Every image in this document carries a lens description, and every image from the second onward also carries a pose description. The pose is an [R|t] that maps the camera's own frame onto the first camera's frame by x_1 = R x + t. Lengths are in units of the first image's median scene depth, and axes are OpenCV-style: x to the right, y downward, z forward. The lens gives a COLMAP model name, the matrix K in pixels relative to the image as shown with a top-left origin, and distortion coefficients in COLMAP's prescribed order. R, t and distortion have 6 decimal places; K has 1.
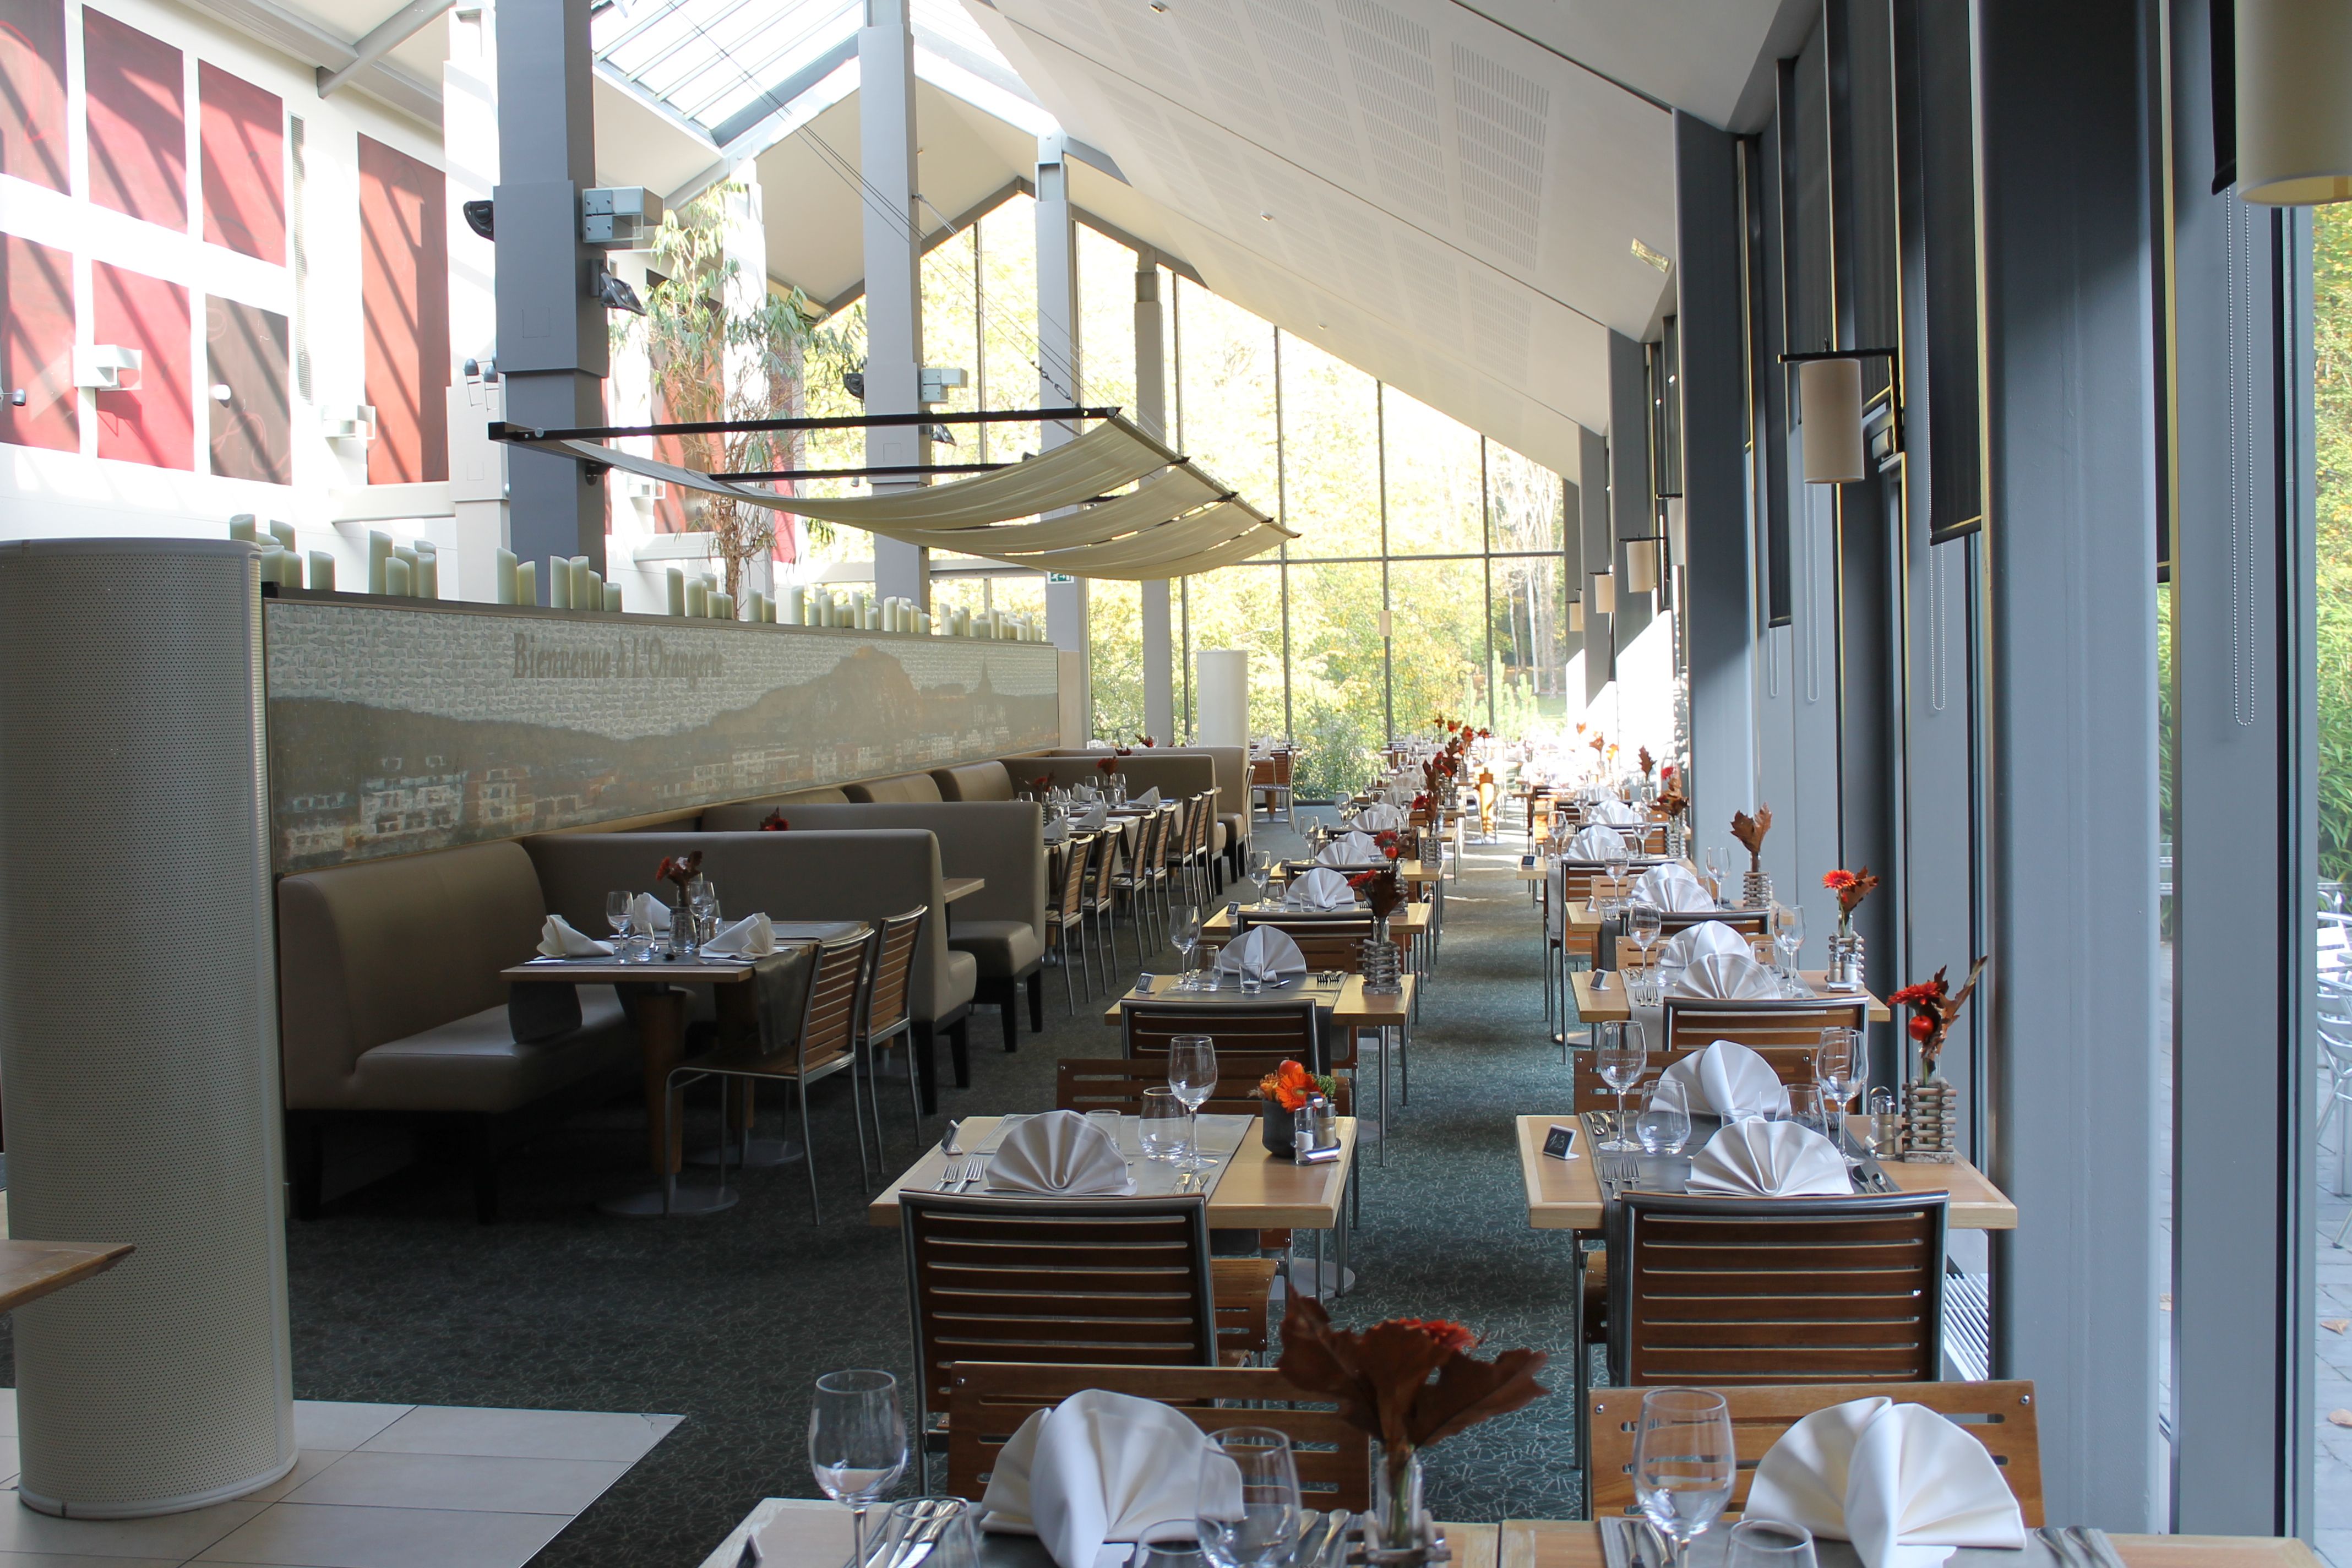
lens RADIAL K [[2458.7, 0, 1183.8], [0, 2458.7, 788.2], [0, 0, 1]] dist [-0.068609, 0.000000]
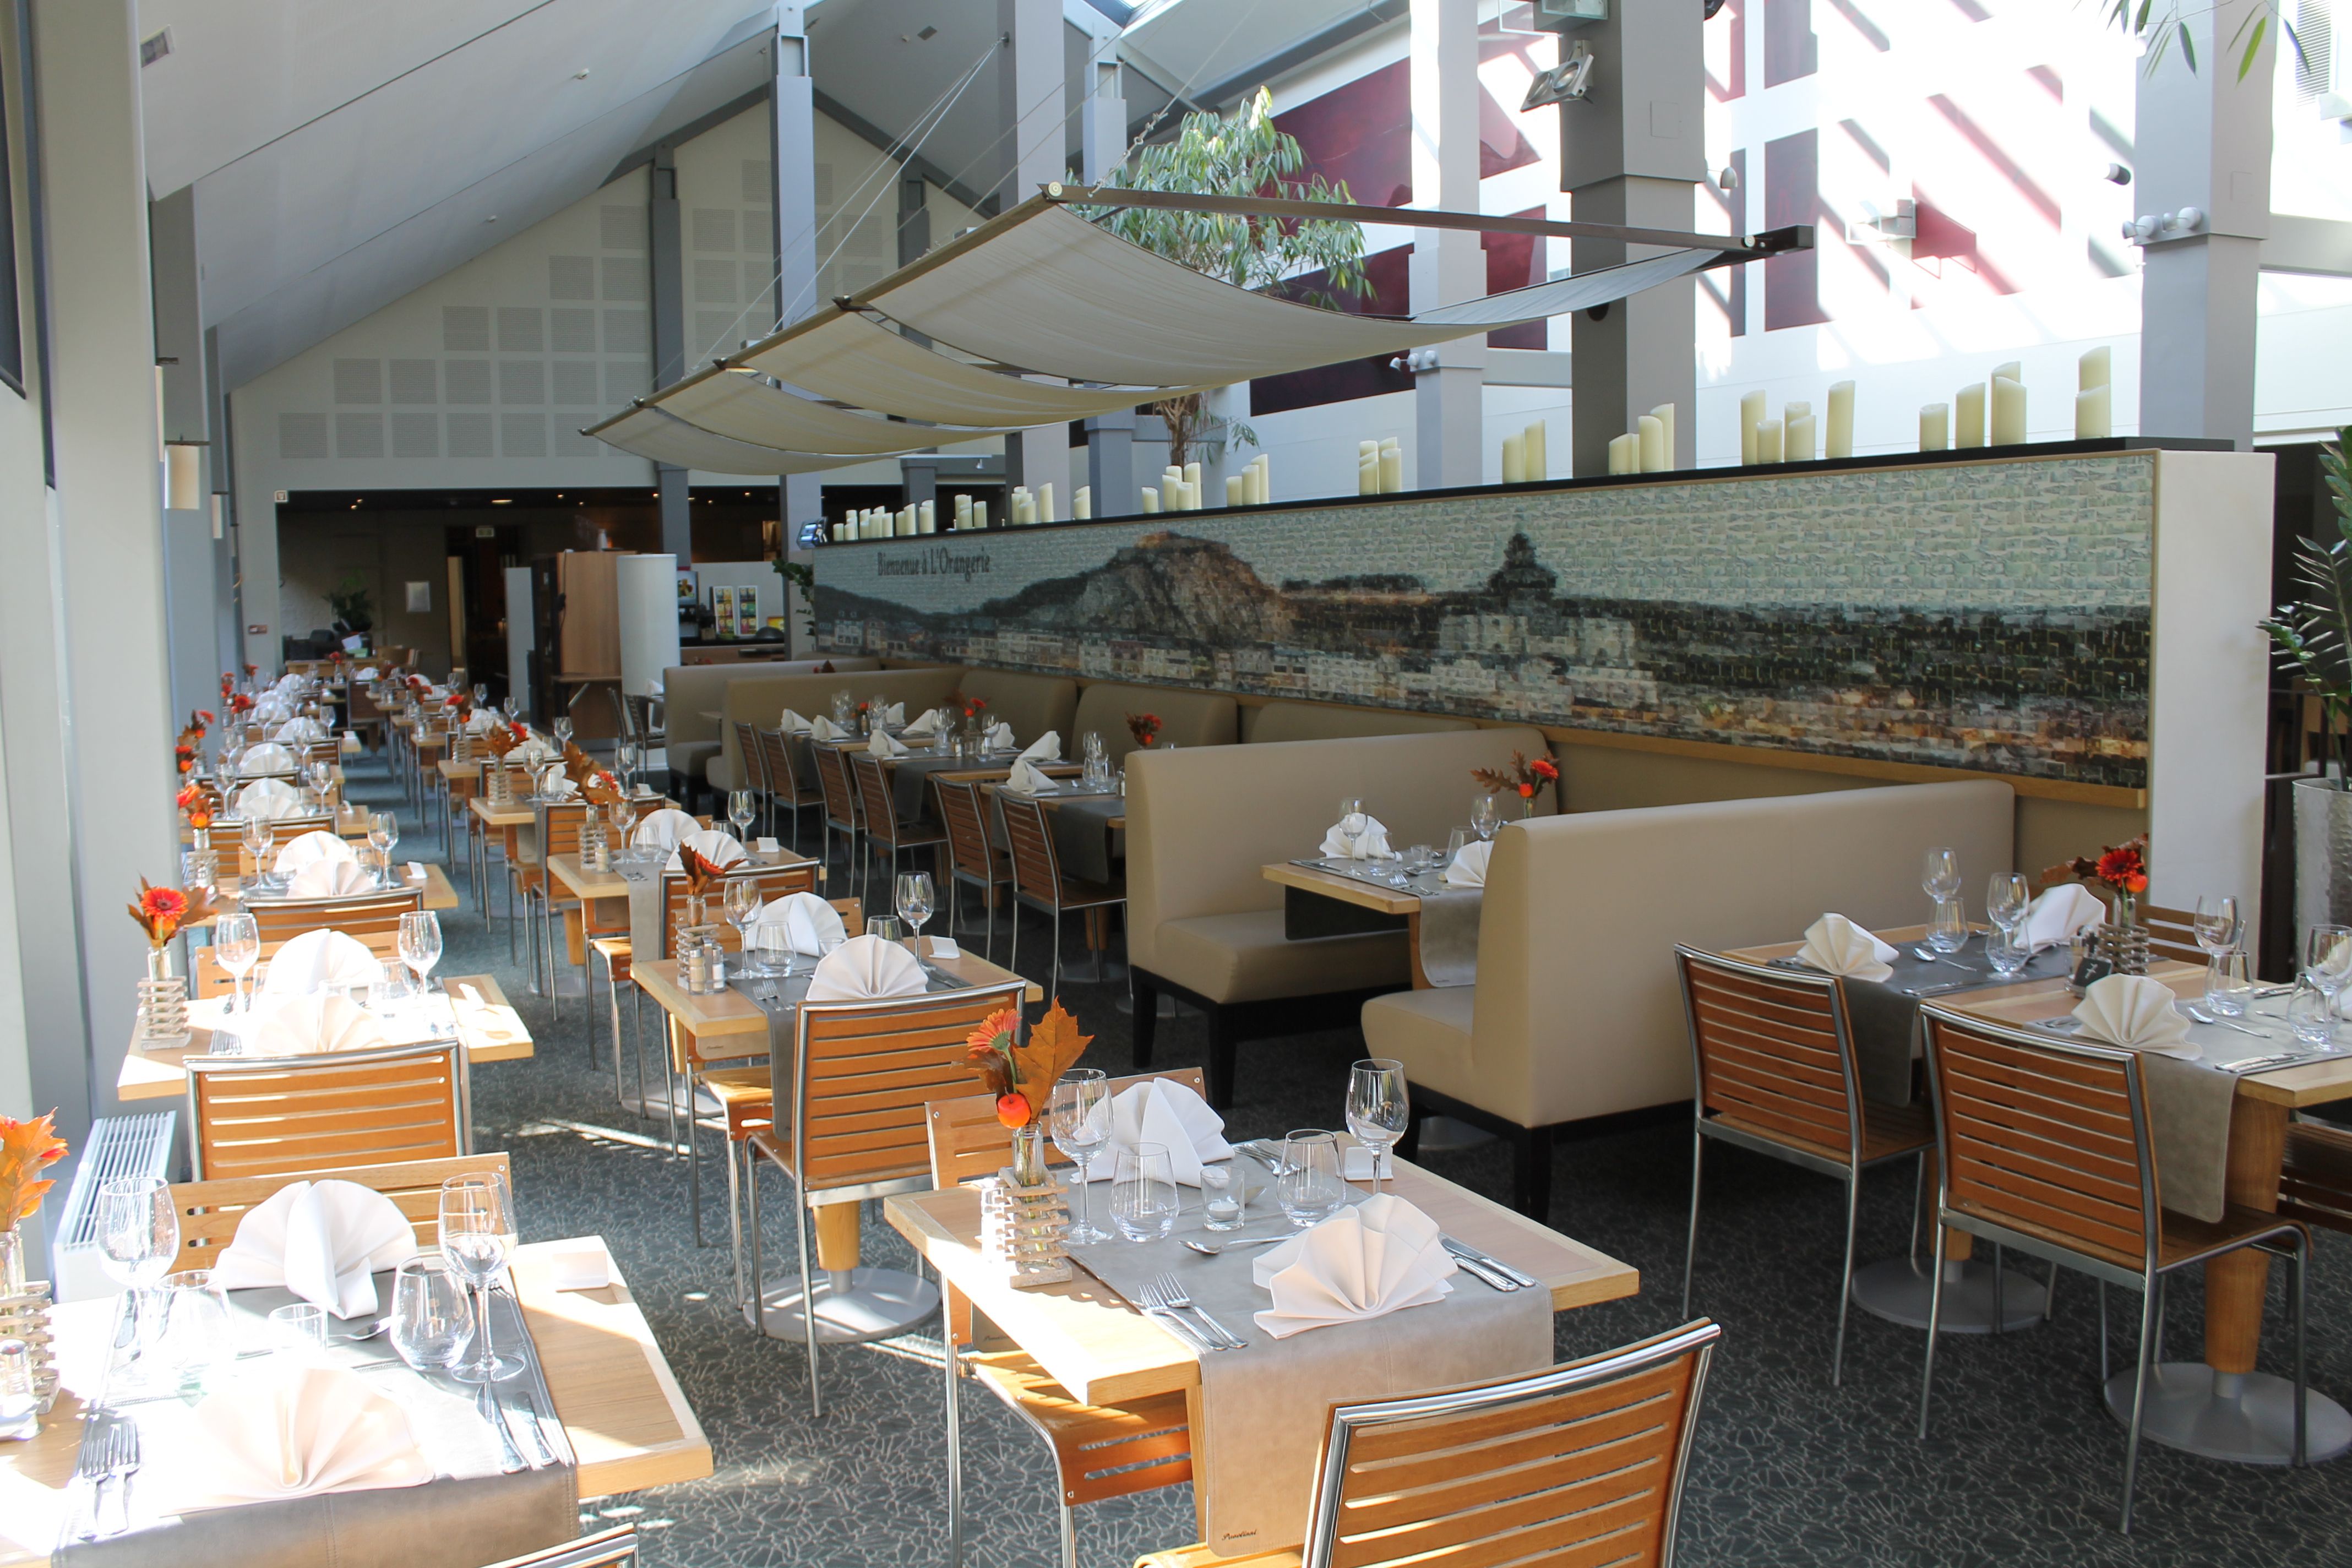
lens RADIAL K [[2016.2, 0, 1175.1], [0, 2016.2, 777.8], [0, 0, 1]] dist [-0.007373, -0.000005]
pose [[-0.847116, 0.090513, -0.523642, 0.222844], [0.013981, 0.988843, 0.148307, -0.071196], [0.531224, 0.118312, -0.838930, 1.470850]]
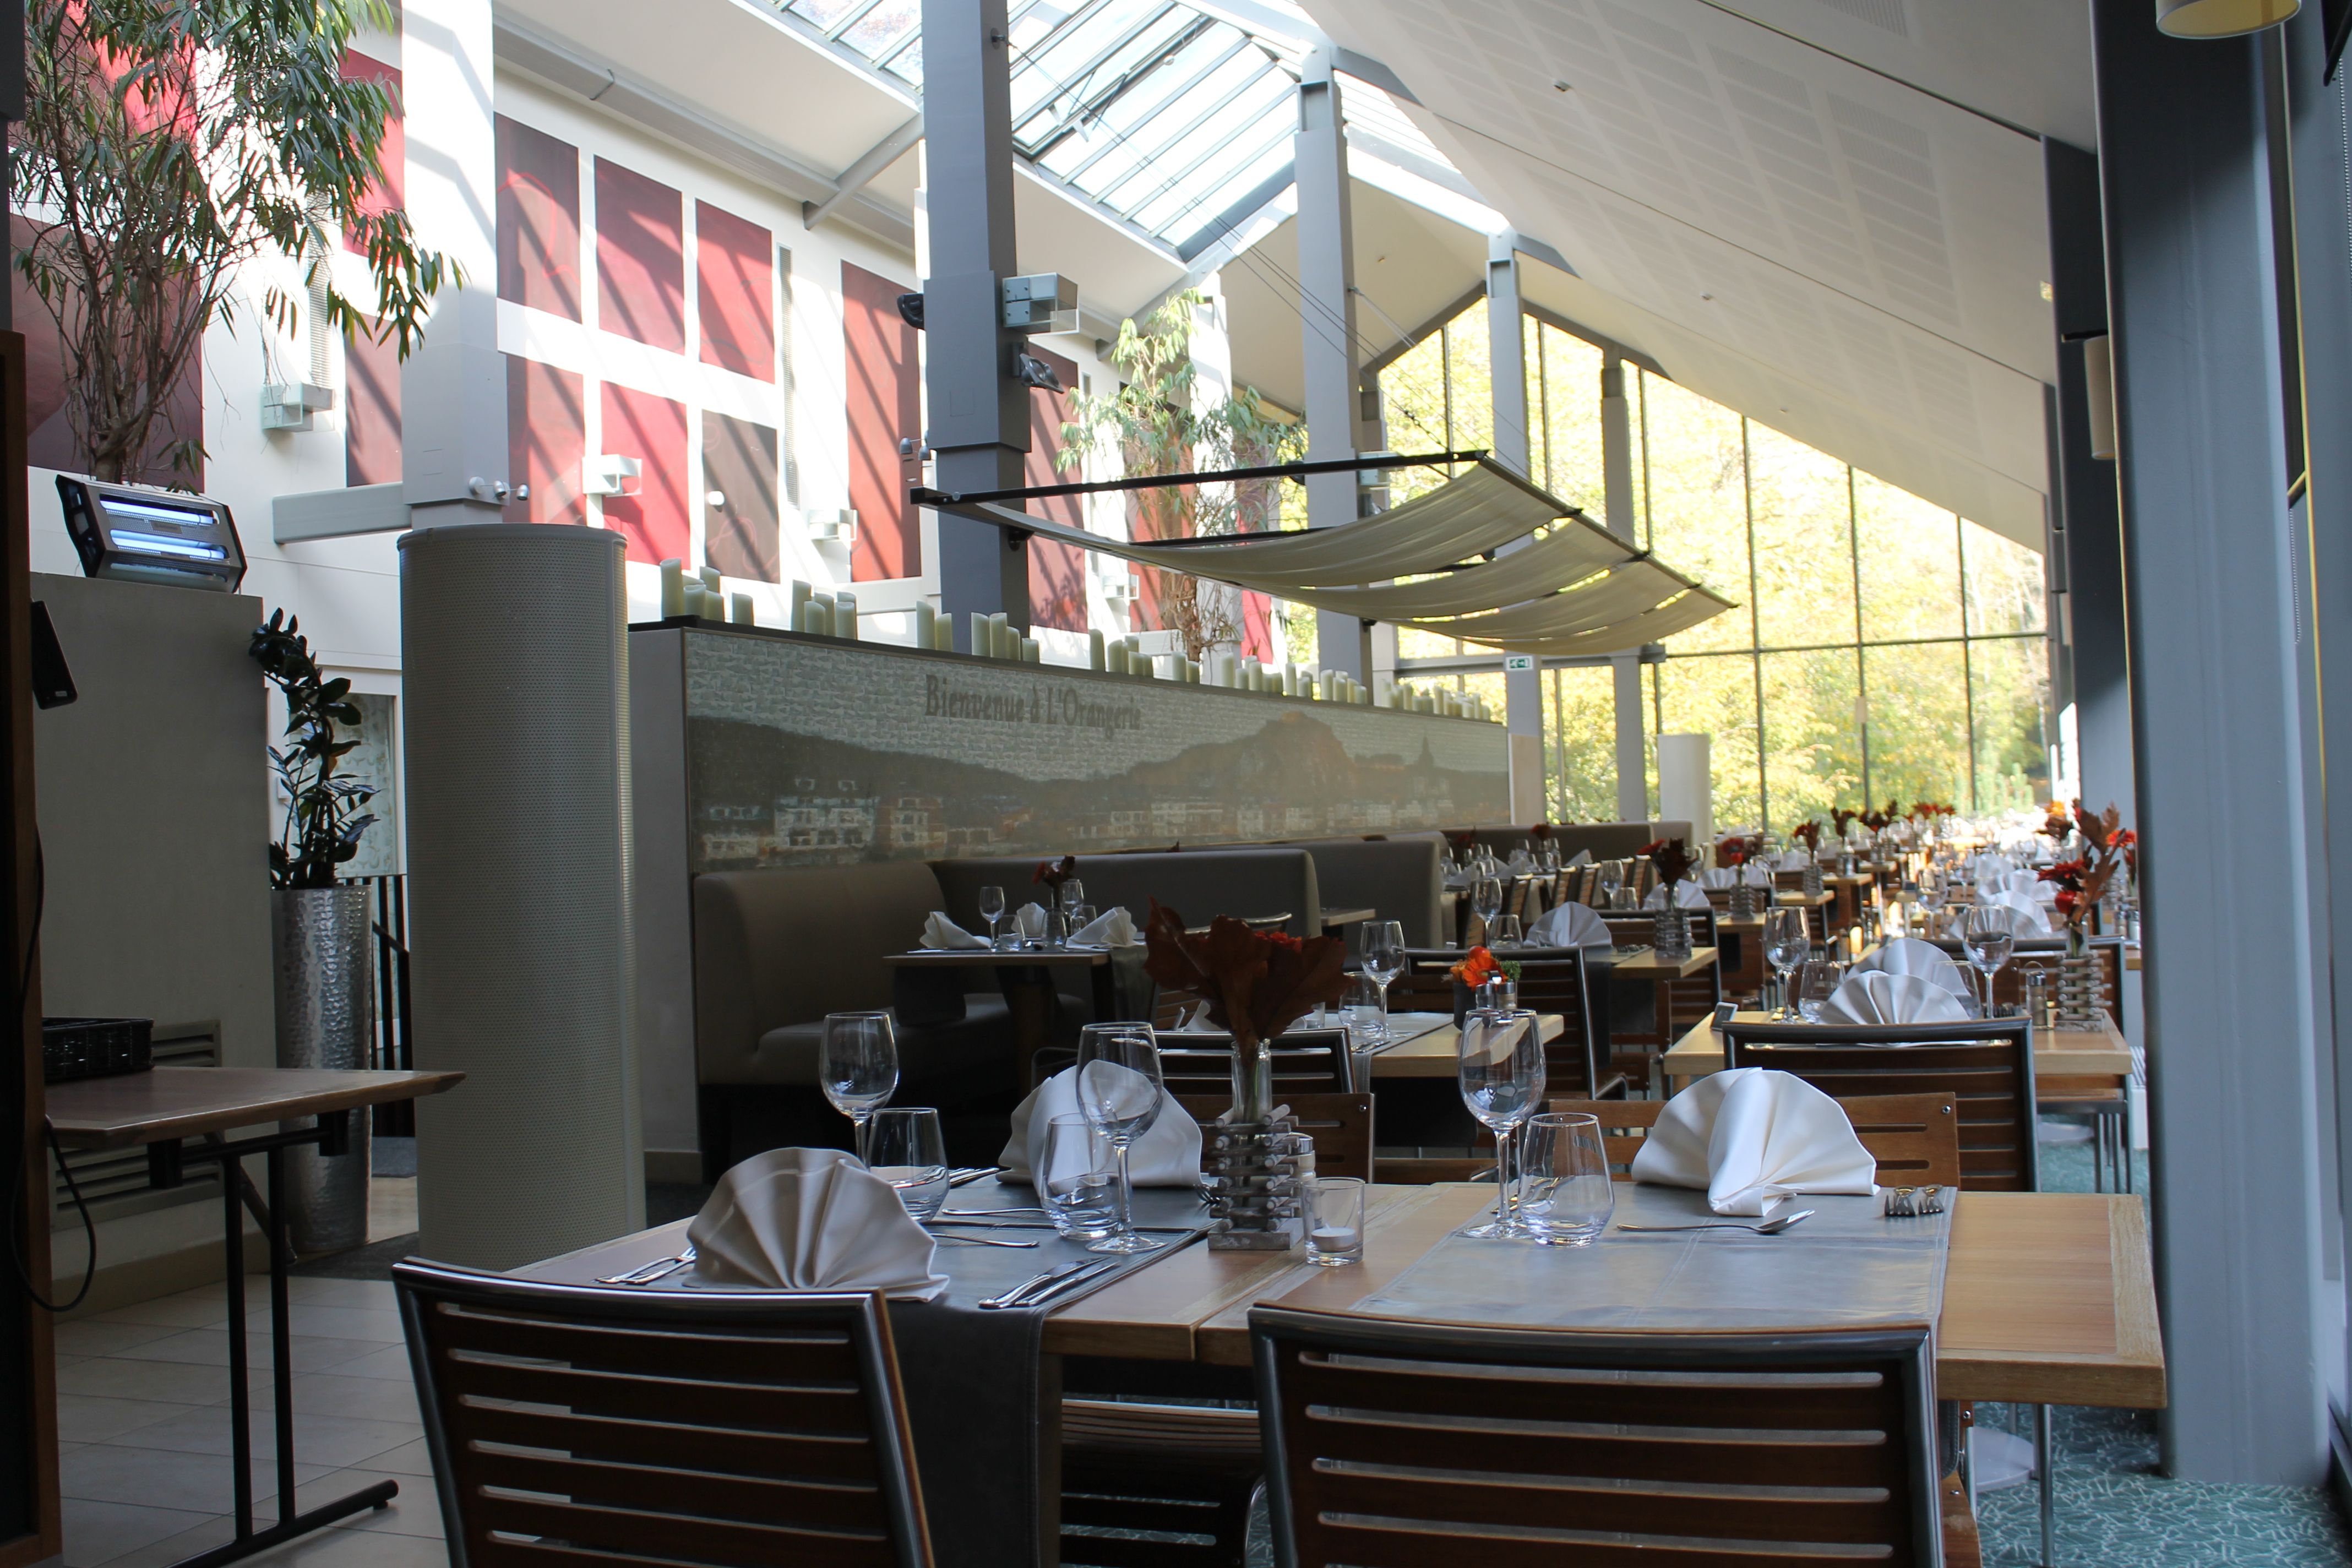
lens RADIAL K [[2458.7, 0, 1184.0], [0, 2458.7, 777.4], [0, 0, 1]] dist [-0.068609, 0.000000]
pose [[0.977429, -0.016639, -0.210608, 0.040441], [0.004637, 0.998343, -0.057352, 0.027129], [0.211213, 0.055081, 0.975887, -0.024758]]
